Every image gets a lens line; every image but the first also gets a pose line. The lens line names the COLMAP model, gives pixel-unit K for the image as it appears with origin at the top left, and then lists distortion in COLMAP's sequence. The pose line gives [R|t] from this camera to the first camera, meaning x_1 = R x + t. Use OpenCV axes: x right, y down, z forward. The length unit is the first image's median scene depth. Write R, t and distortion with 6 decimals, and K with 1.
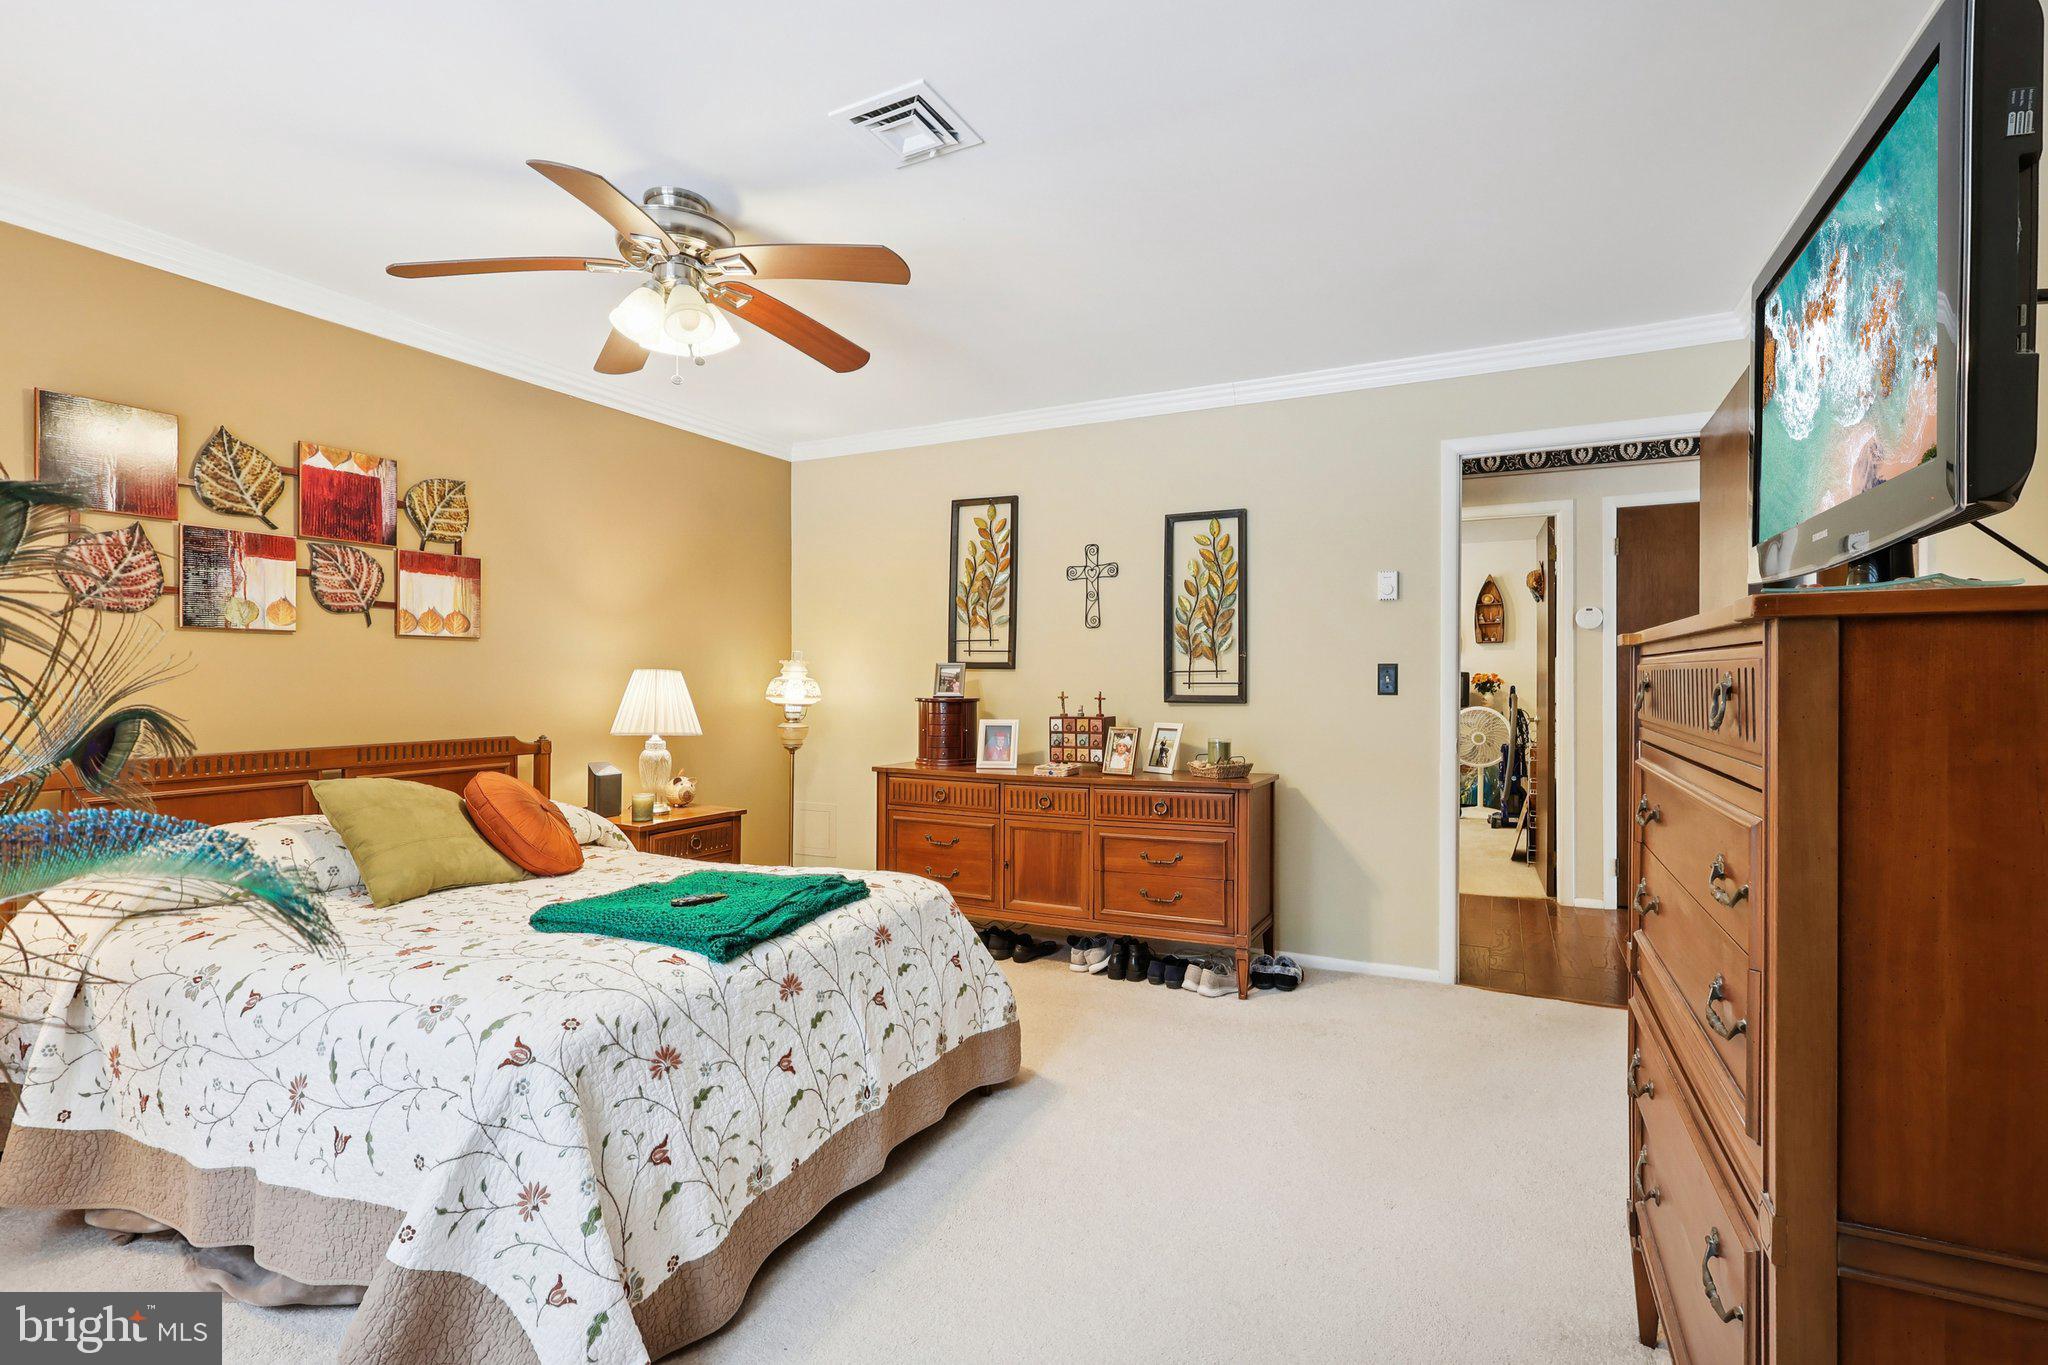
lens RADIAL K [[944.7, 0, 1023.1], [0, 944.7, 679.7], [0, 0, 1]] dist [-0.001359, -0.000114]
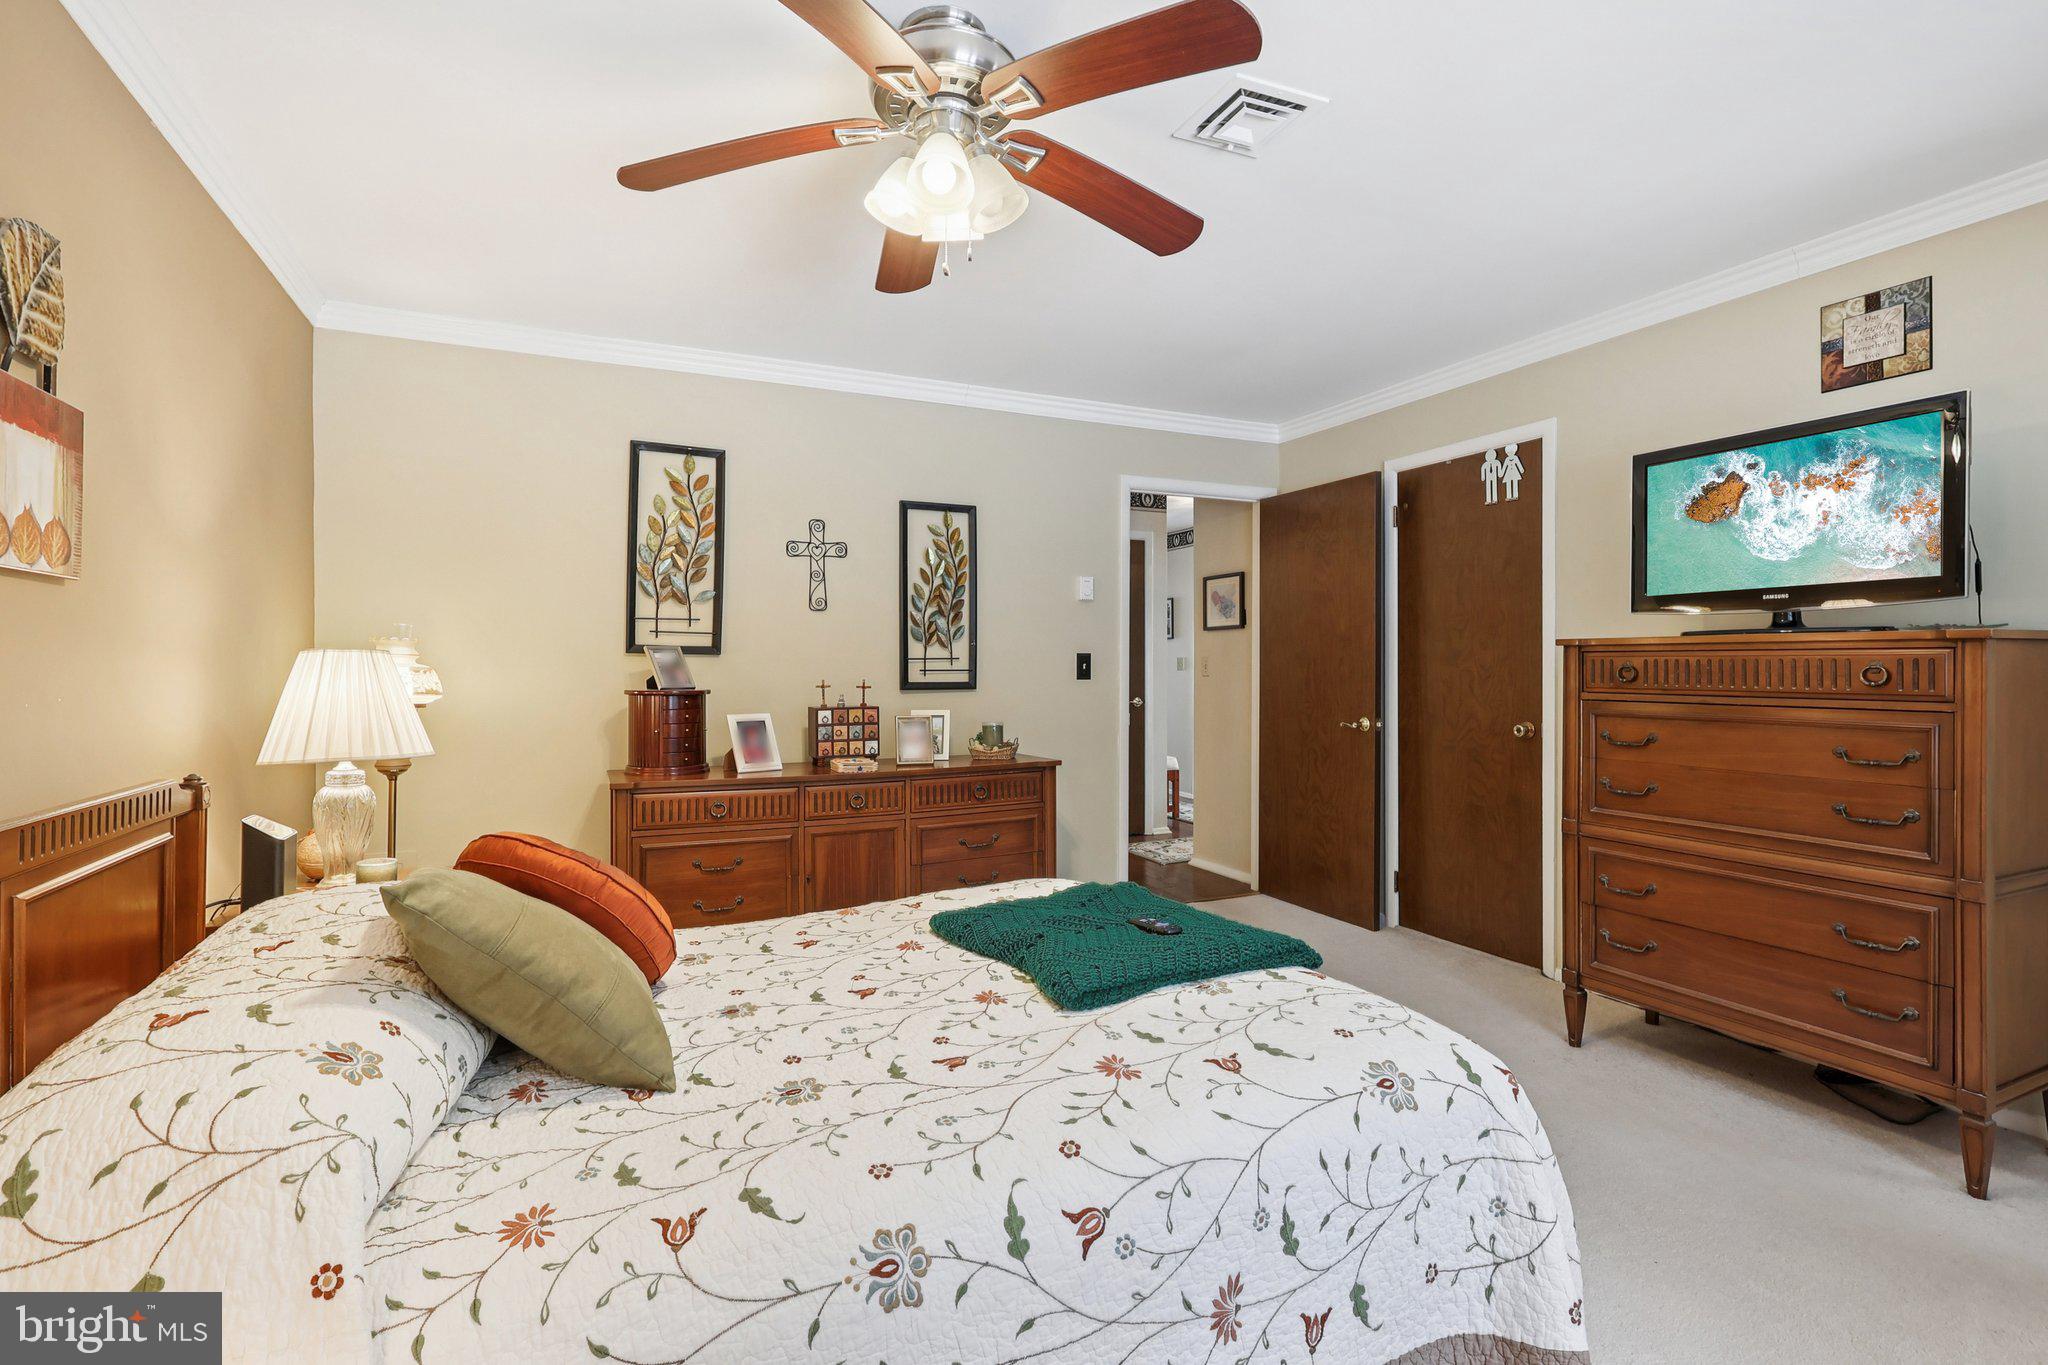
lens RADIAL K [[944.7, 0, 1018.2], [0, 944.7, 667.0], [0, 0, 1]] dist [-0.001359, -0.000114]
pose [[0.633082, -0.000282, 0.774084, -0.545026], [0.001825, 0.999998, -0.001128, 0.001389], [-0.774082, 0.002127, 0.633081, 0.283917]]
